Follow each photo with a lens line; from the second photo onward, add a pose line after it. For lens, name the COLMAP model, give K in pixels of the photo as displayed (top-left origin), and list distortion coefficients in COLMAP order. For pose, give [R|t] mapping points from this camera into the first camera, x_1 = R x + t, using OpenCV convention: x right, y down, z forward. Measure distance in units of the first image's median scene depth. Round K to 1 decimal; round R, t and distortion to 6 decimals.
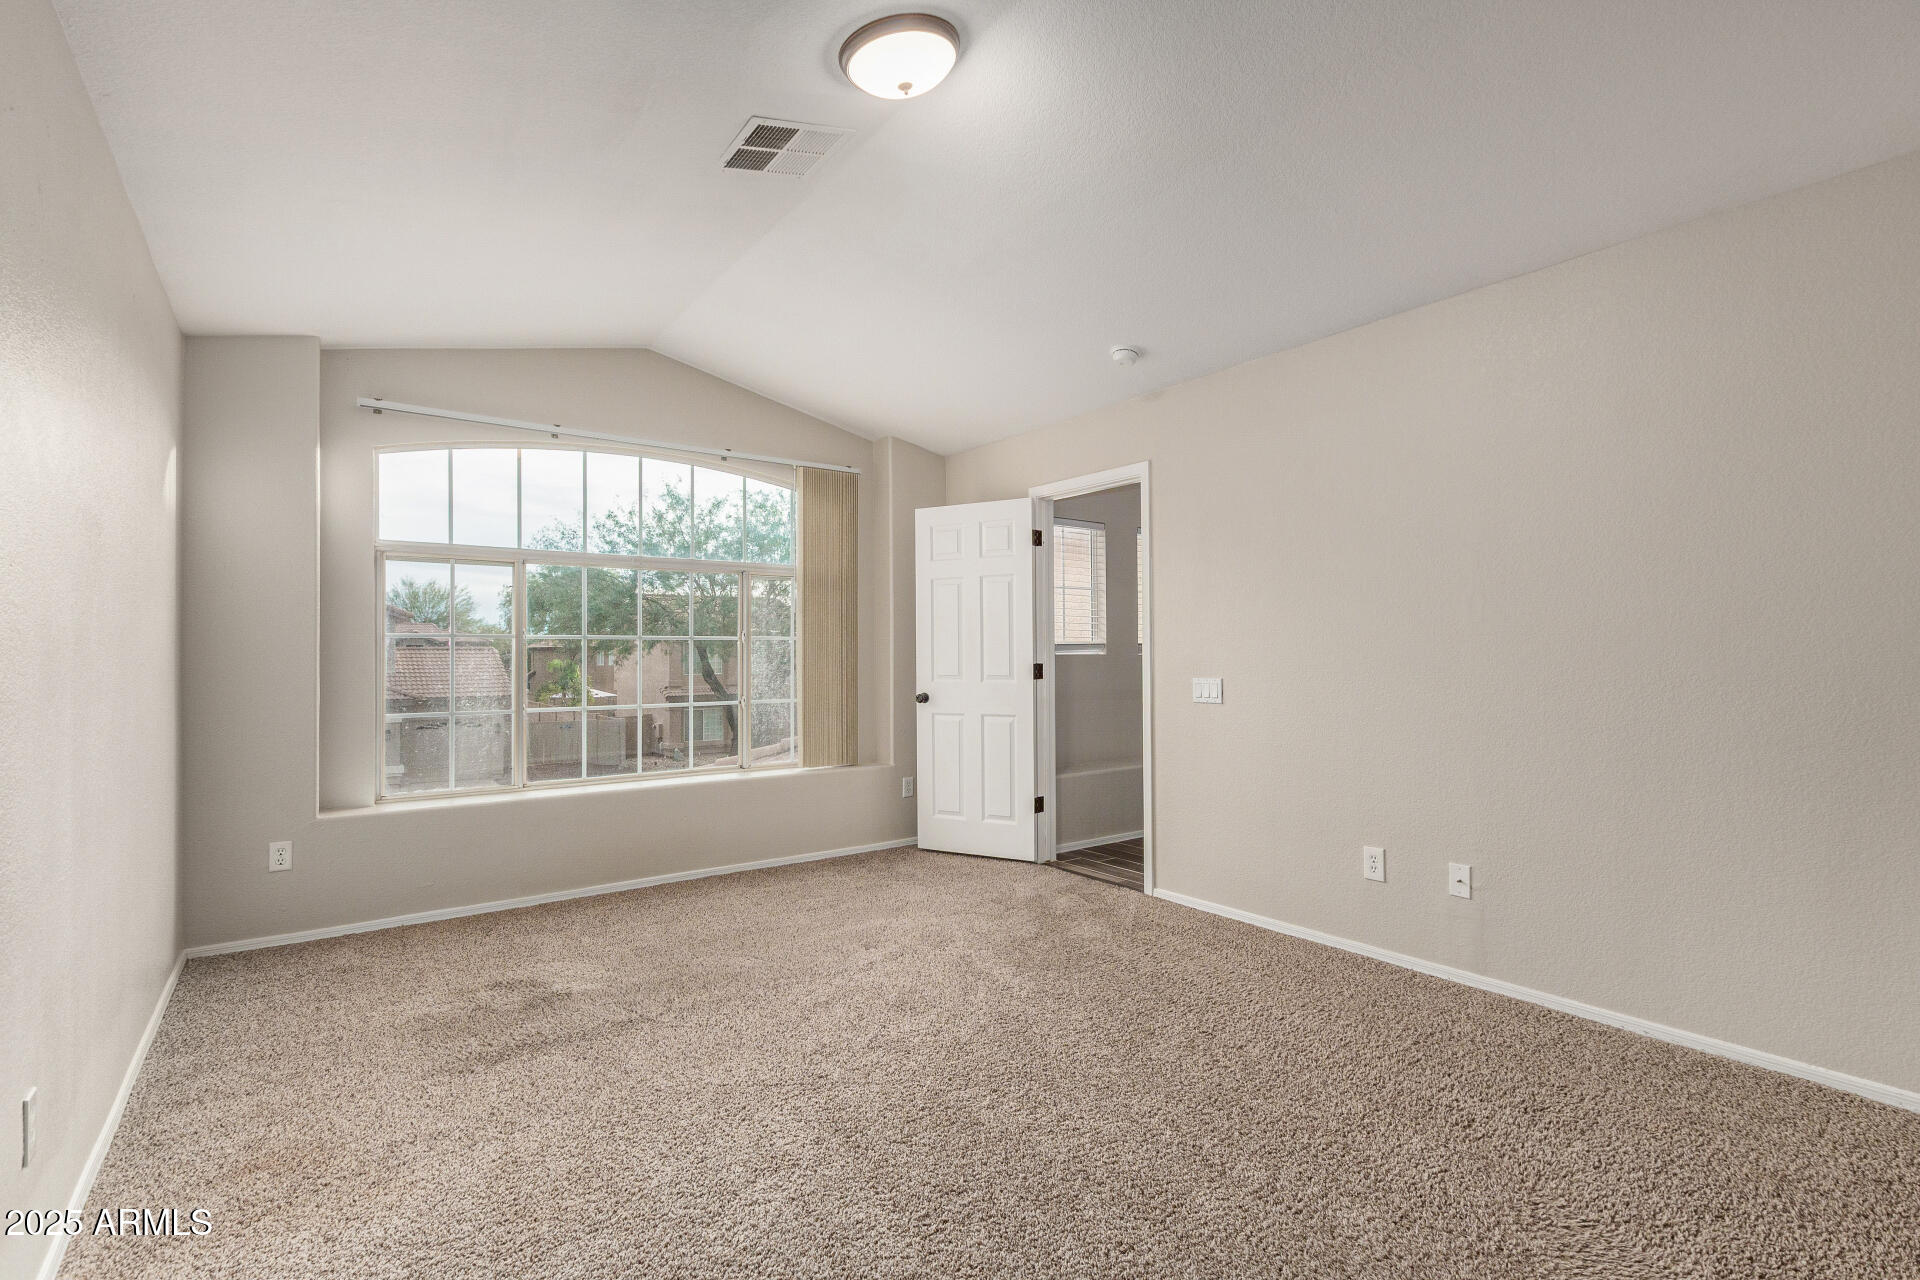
lens RADIAL K [[881.3, 0, 957.2], [0, 881.3, 651.0], [0, 0, 1]] dist [0.010004, -0.004254]
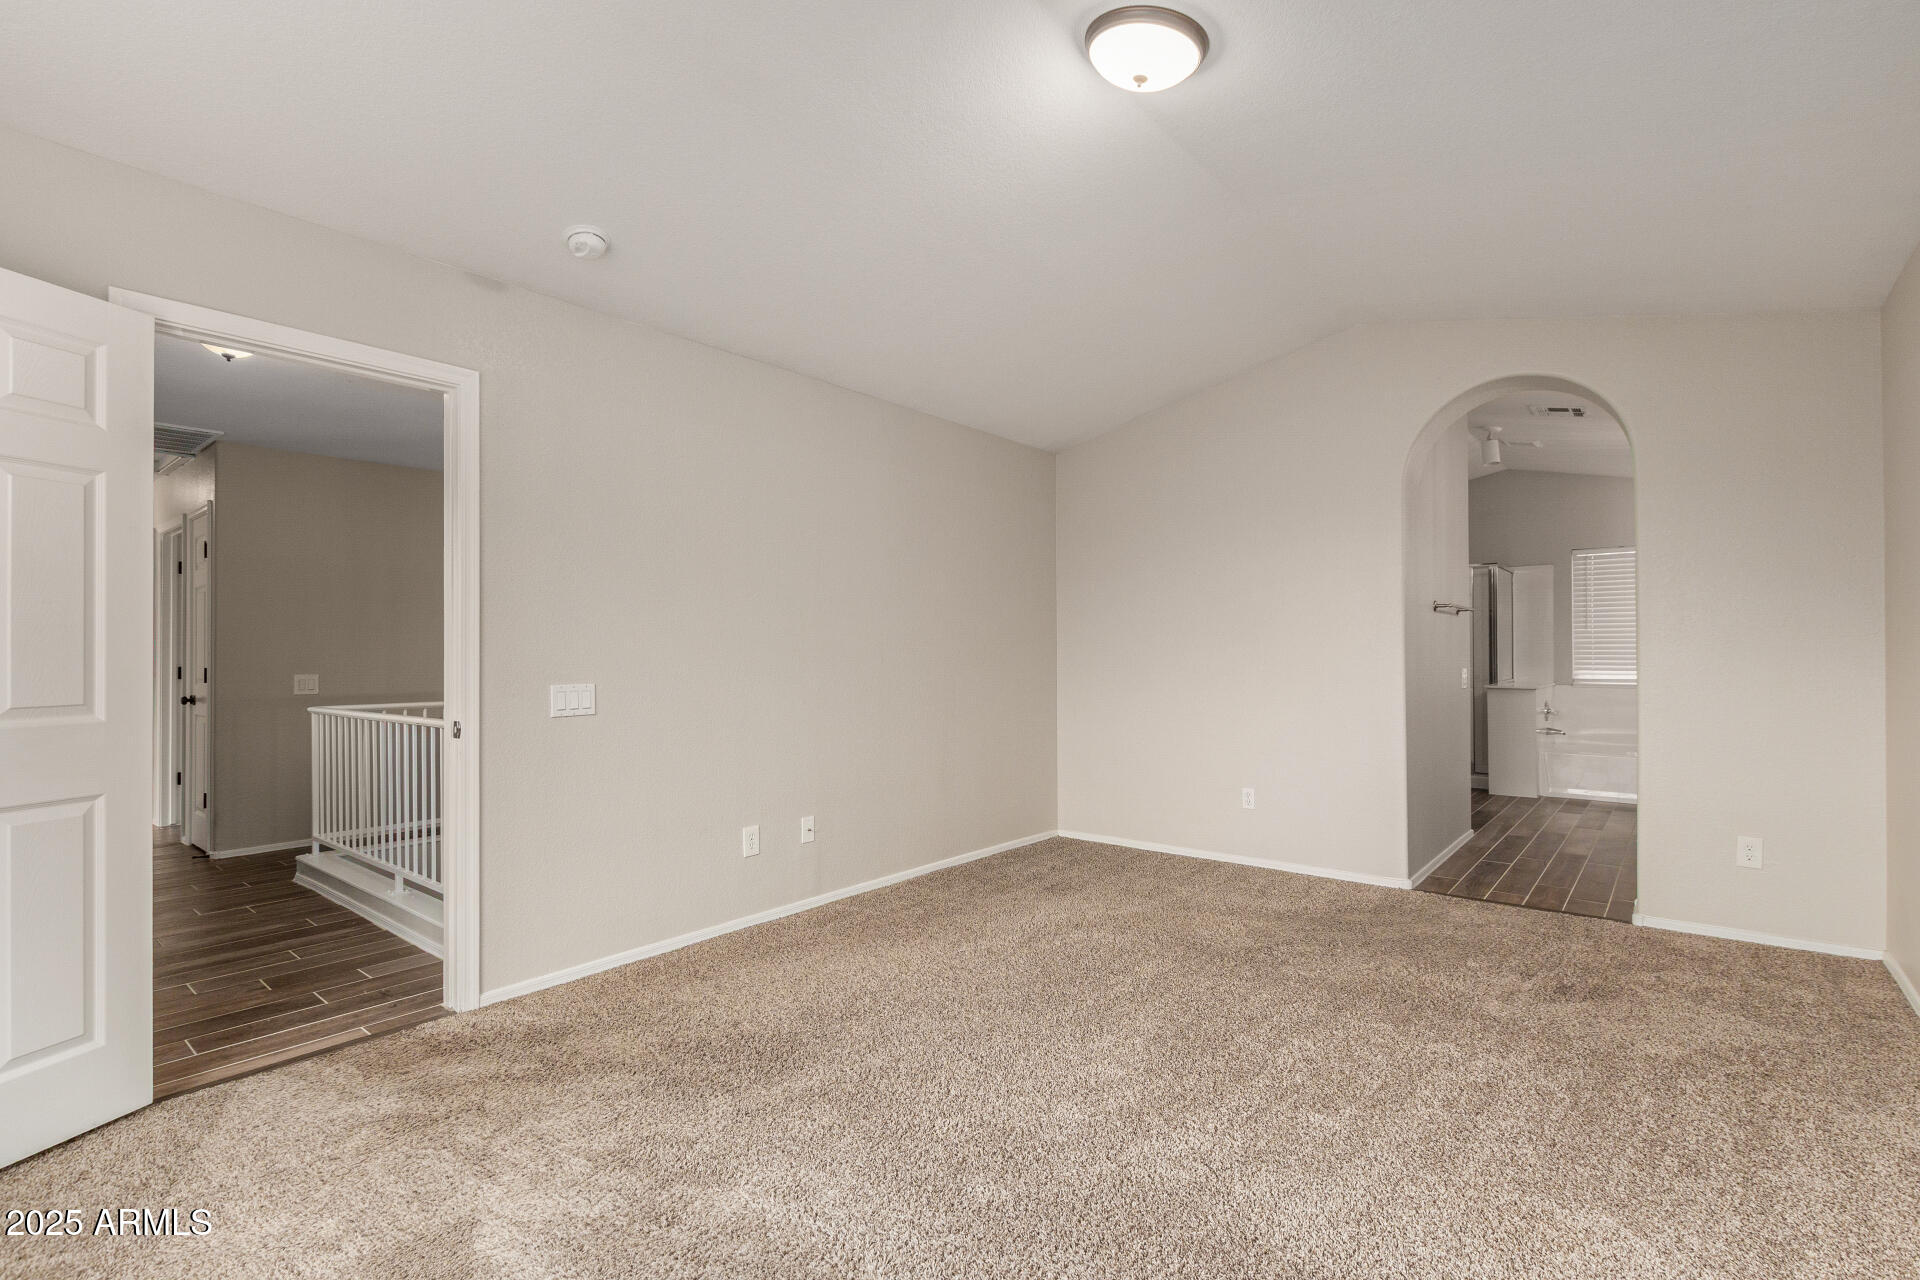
lens RADIAL K [[881.3, 0, 956.3], [0, 881.3, 644.9], [0, 0, 1]] dist [0.010004, -0.004254]
pose [[-0.253730, 0.018339, 0.967101, -0.571434], [0.001448, 0.999826, -0.018580, 0.010573], [-0.967274, -0.003314, -0.253712, 0.865166]]
